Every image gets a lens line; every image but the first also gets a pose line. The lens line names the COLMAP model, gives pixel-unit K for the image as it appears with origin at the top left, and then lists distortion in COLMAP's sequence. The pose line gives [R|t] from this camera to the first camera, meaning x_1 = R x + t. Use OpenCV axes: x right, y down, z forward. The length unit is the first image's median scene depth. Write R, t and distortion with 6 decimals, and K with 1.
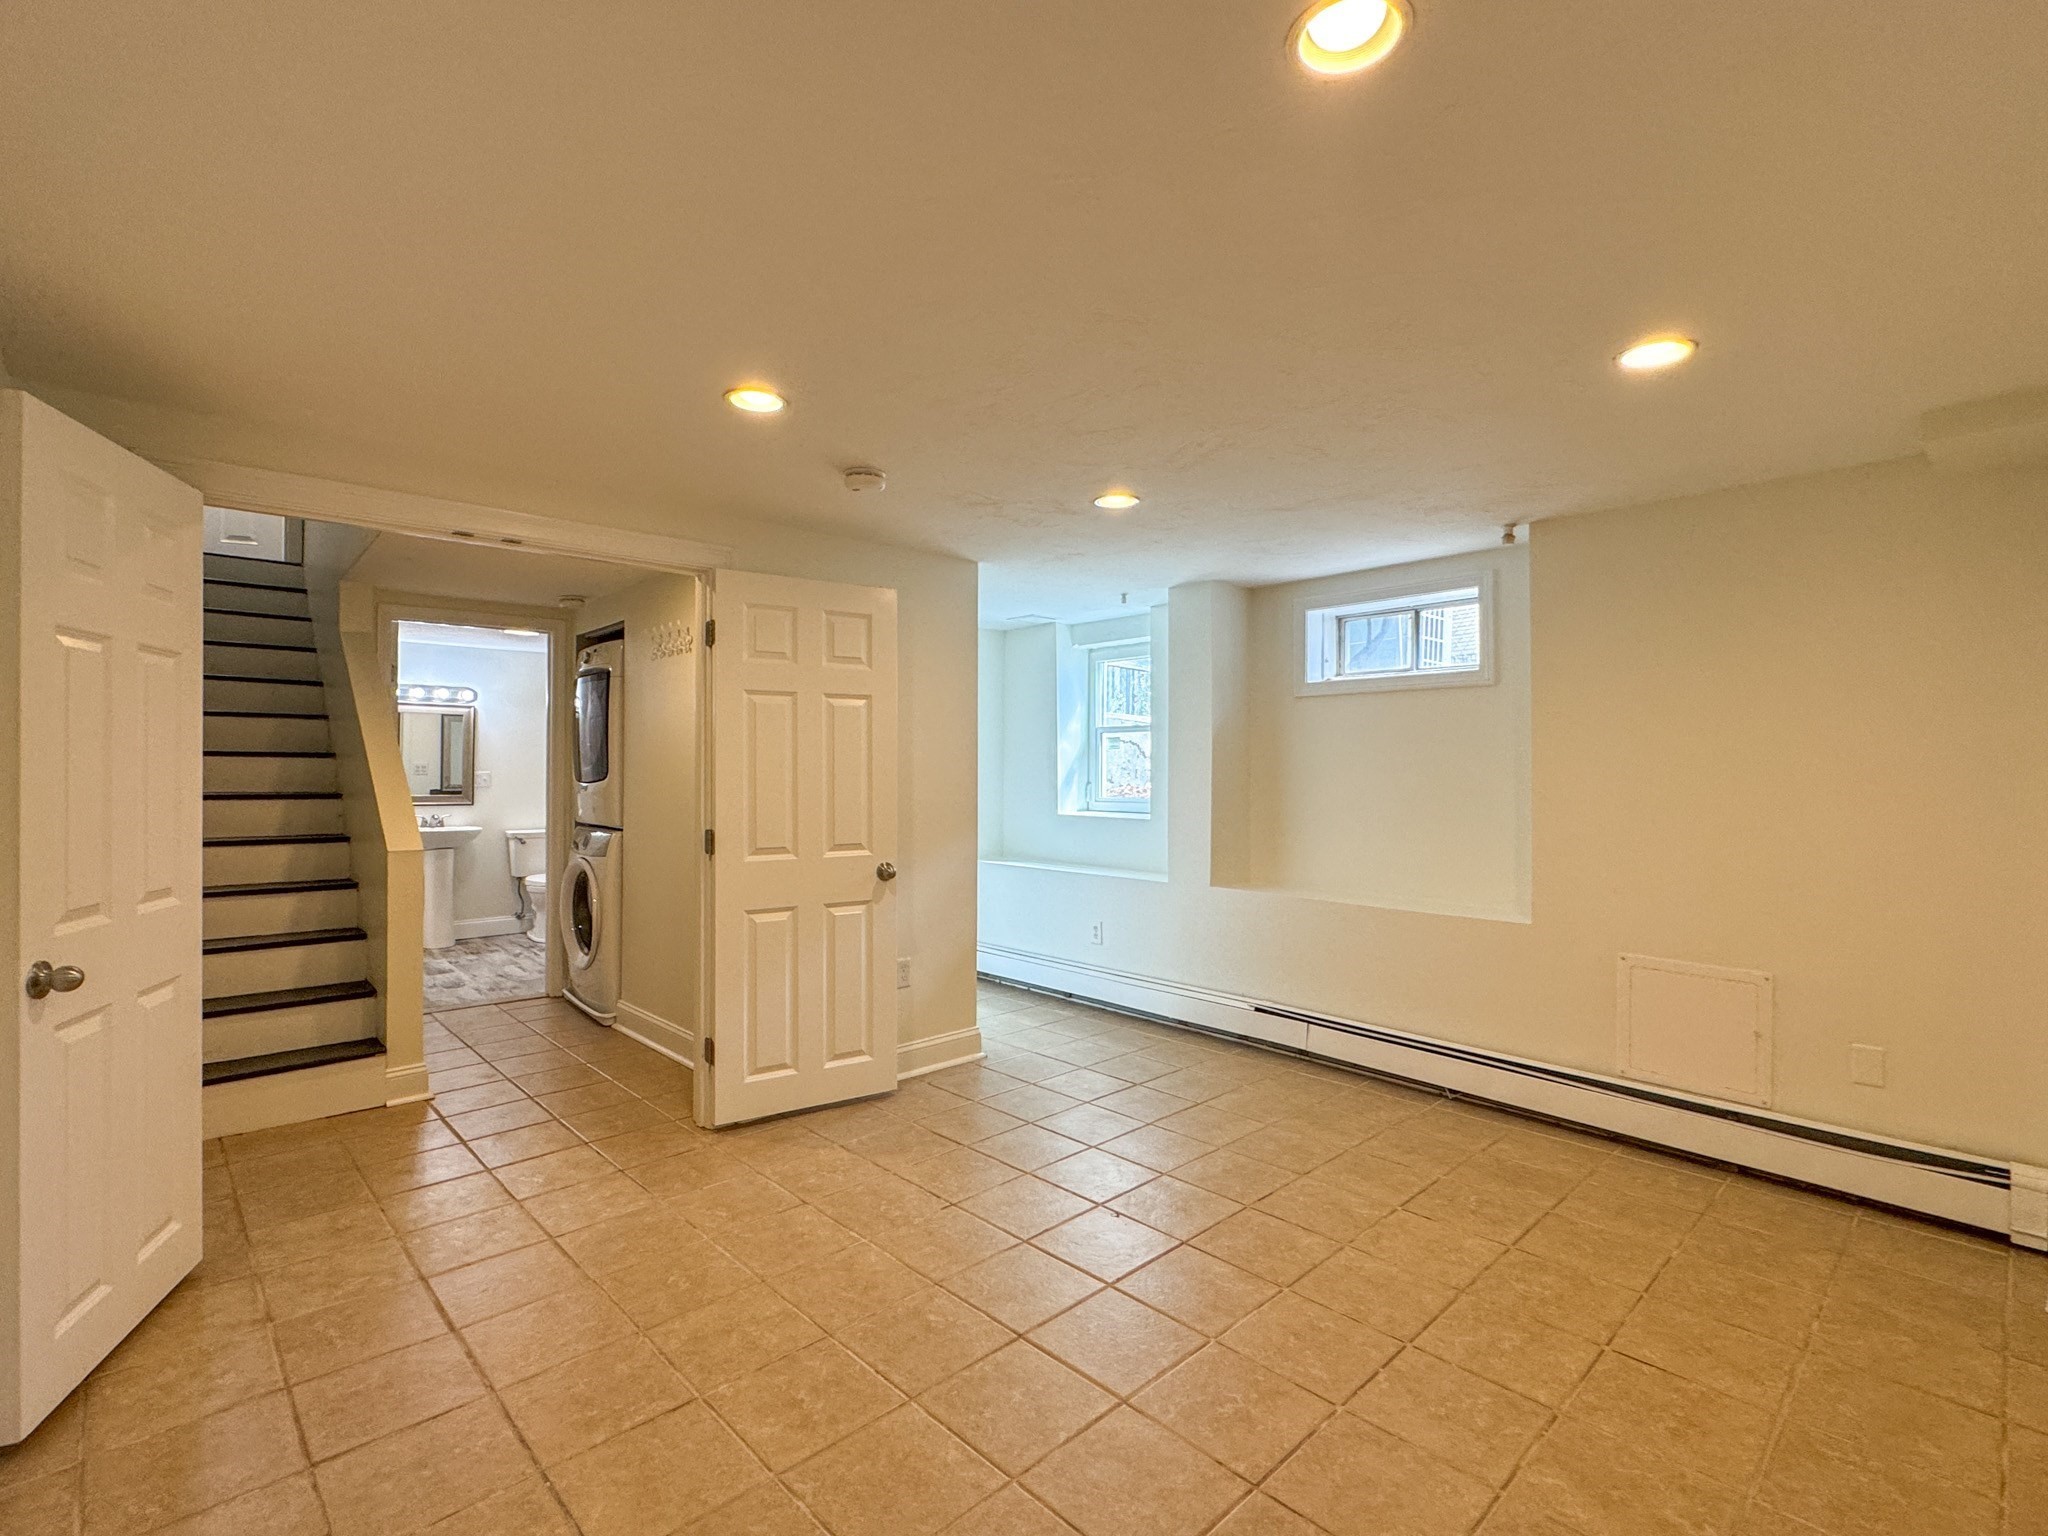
lens RADIAL K [[946.5, 0, 1020.2], [0, 946.5, 761.3], [0, 0, 1]] dist [-0.005539, 0.000244]
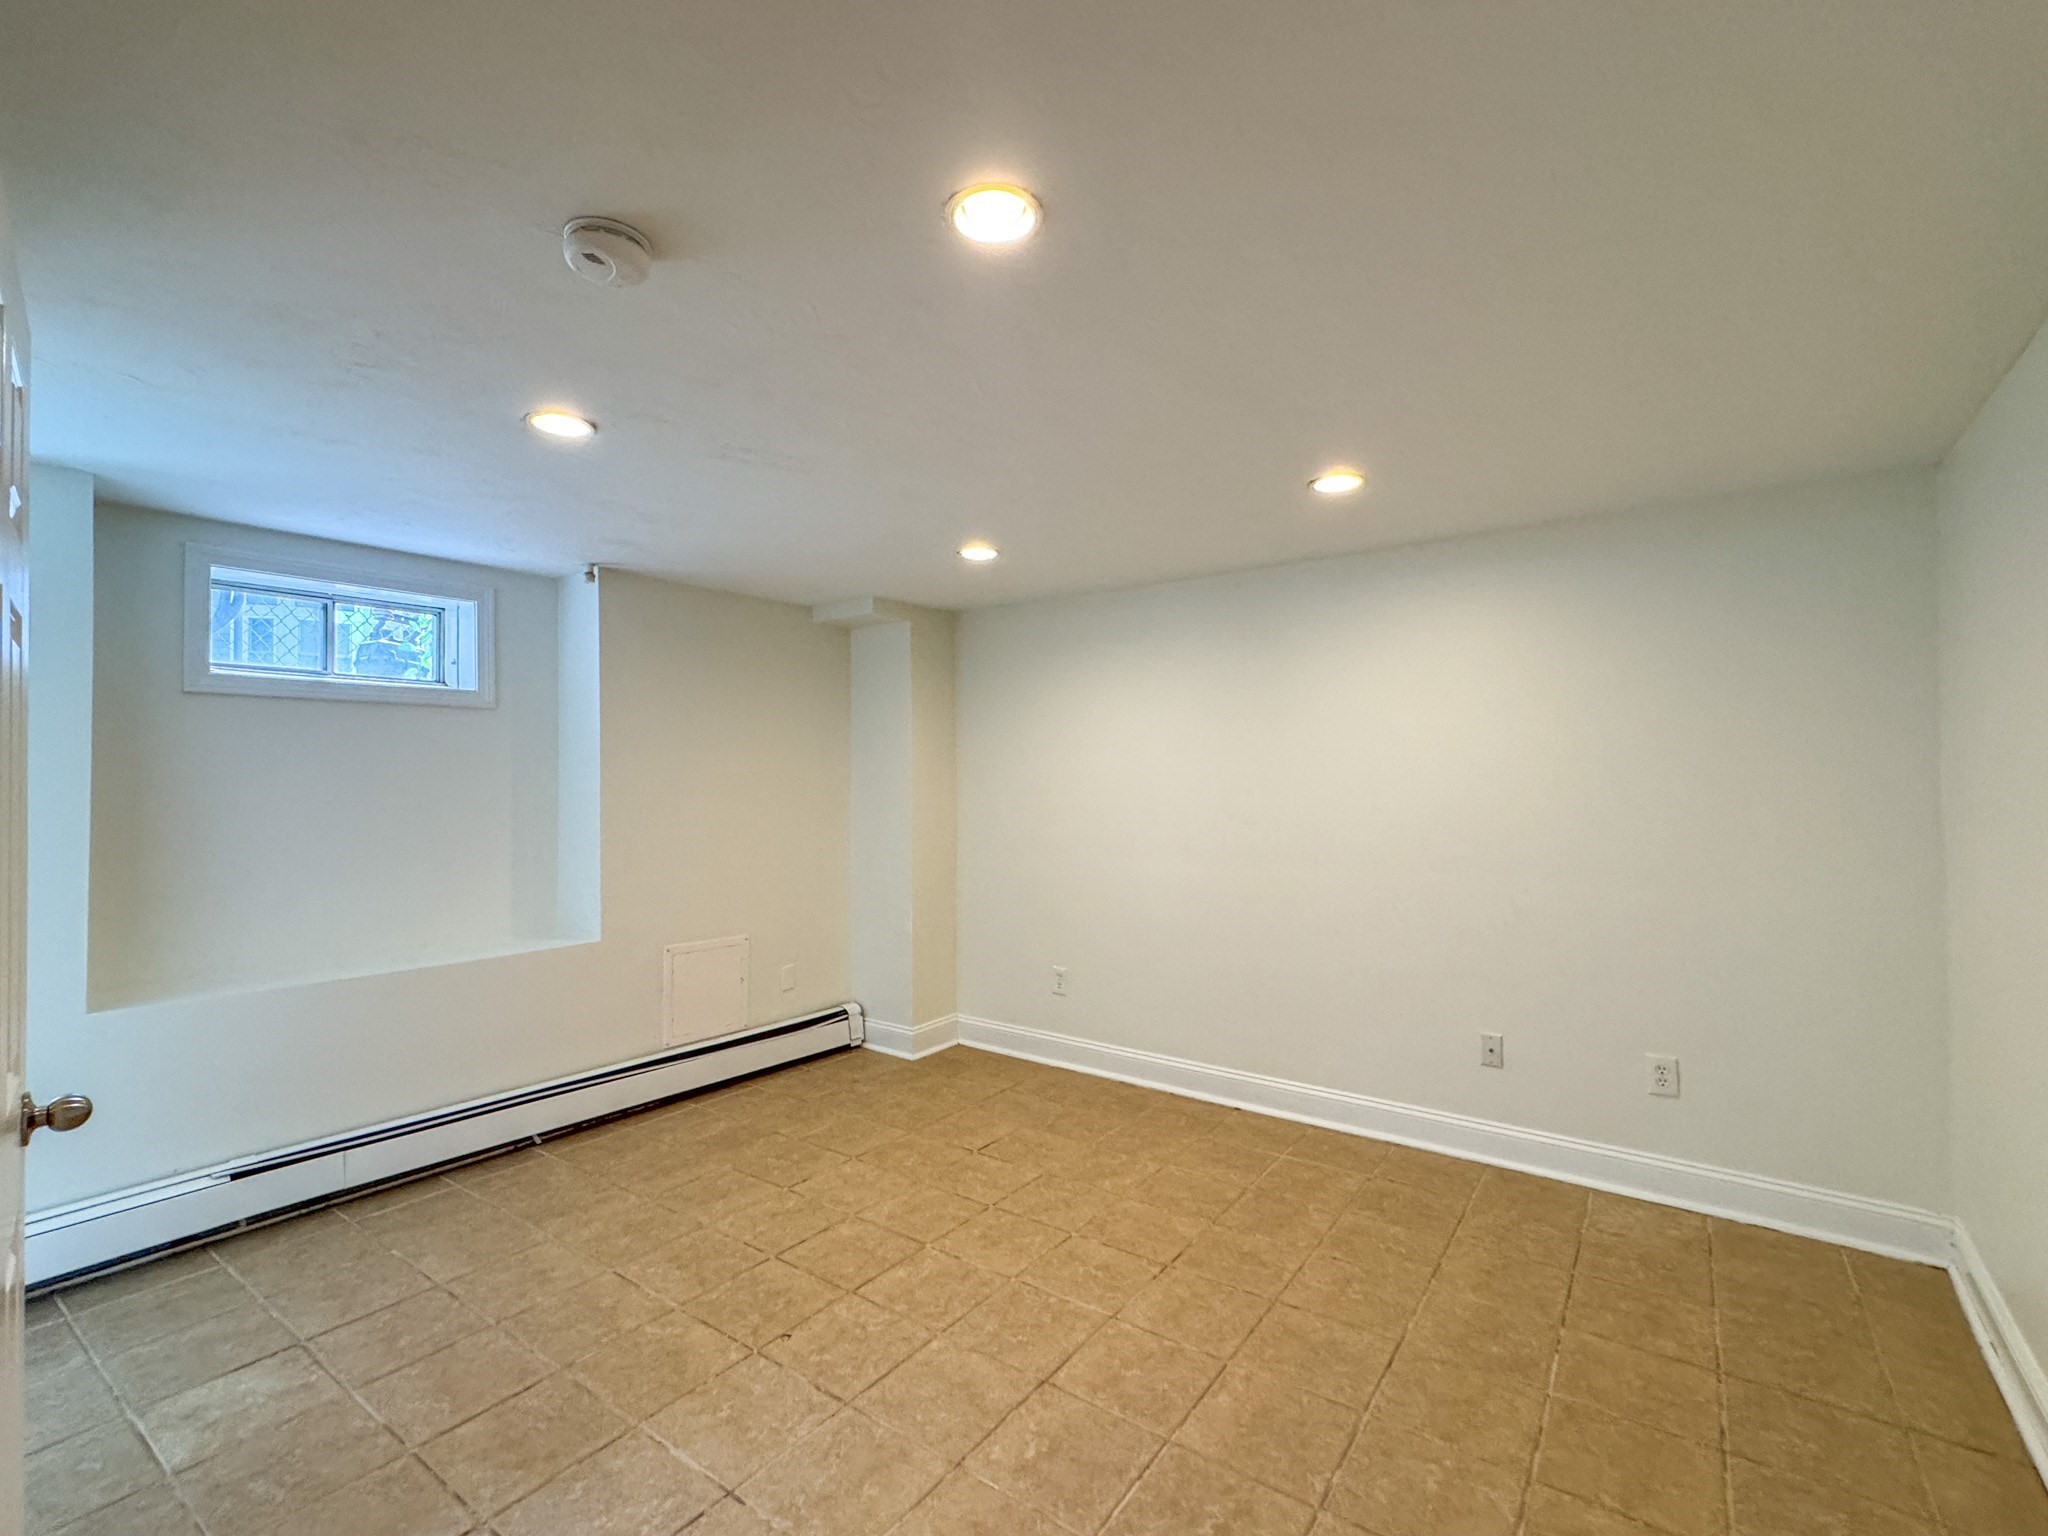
lens RADIAL K [[946.5, 0, 990.0], [0, 946.5, 765.2], [0, 0, 1]] dist [-0.005539, 0.000244]
pose [[-0.179457, 0.012713, 0.983684, -0.941237], [-0.003004, 0.999905, -0.013471, -0.021909], [-0.983761, -0.005373, -0.179402, 1.200631]]
